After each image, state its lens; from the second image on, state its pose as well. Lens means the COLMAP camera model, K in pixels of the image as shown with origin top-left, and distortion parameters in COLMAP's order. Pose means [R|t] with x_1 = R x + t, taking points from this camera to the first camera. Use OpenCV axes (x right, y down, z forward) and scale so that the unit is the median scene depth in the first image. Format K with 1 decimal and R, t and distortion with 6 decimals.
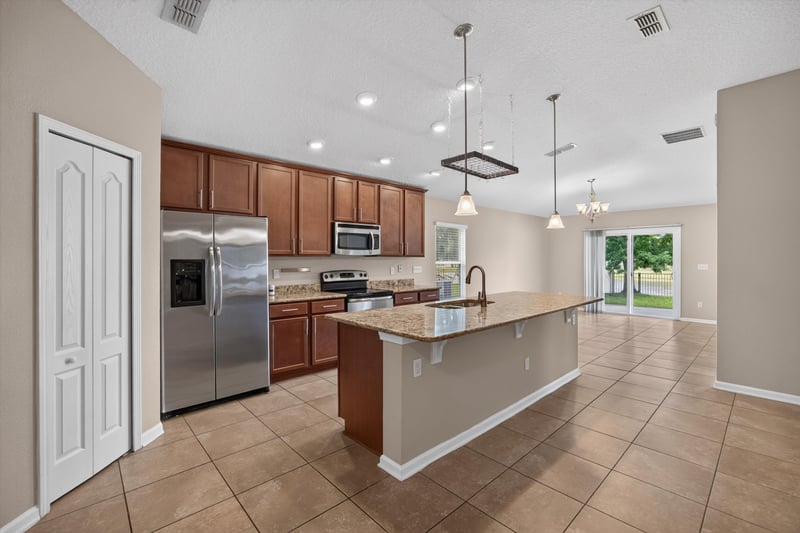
lens RADIAL K [[348.9, 0, 401.5], [0, 348.9, 261.5], [0, 0, 1]] dist [-0.015418, 0.001899]
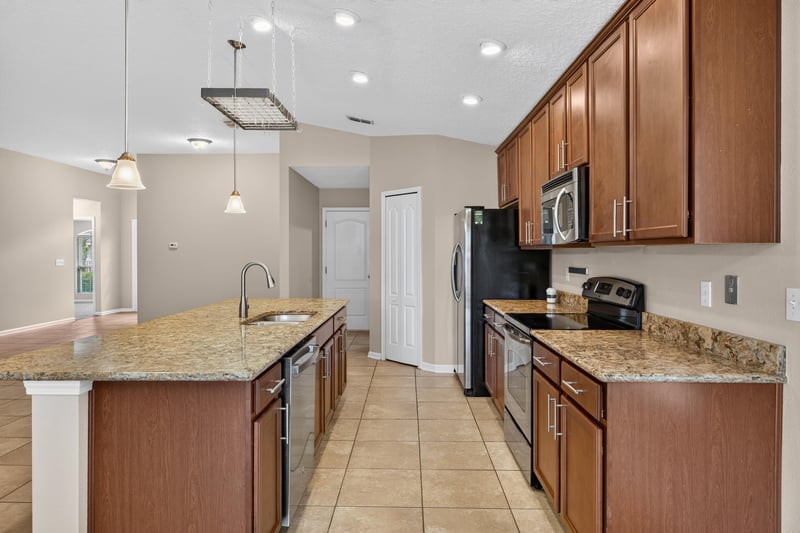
lens RADIAL K [[492.5, 0, 397.4], [0, 492.5, 261.1], [0, 0, 1]] dist [-0.005511, -0.000479]
pose [[-0.700731, 0.013907, -0.713290, 0.505698], [-0.001837, 0.999772, 0.021297, -0.008233], [0.713423, 0.016234, -0.700545, 1.326817]]
